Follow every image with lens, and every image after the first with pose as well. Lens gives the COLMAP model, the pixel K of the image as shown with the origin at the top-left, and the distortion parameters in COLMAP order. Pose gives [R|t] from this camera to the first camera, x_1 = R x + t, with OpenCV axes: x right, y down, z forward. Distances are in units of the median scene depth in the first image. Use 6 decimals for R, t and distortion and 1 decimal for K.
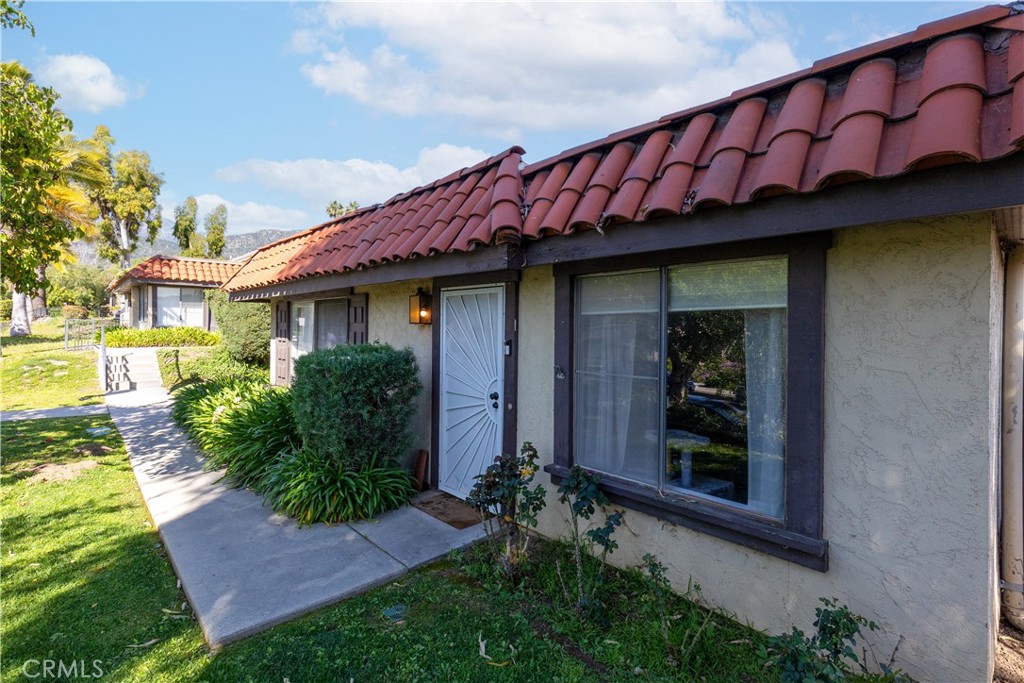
lens RADIAL K [[465.5, 0, 503.2], [0, 465.5, 335.5], [0, 0, 1]] dist [0.004603, 0.000428]
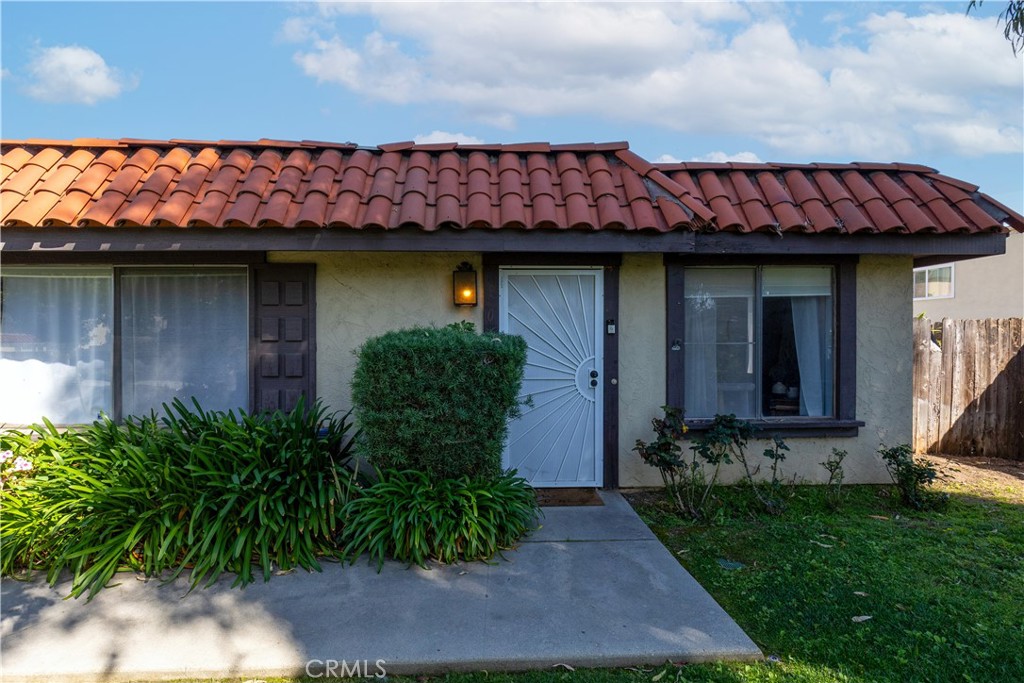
lens RADIAL K [[465.5, 0, 505.2], [0, 465.5, 339.9], [0, 0, 1]] dist [0.004603, 0.000428]
pose [[0.664152, -0.017464, 0.747394, -1.011126], [0.020439, 0.999778, 0.005199, 0.047764], [-0.747318, 0.011824, 0.664361, 0.501910]]
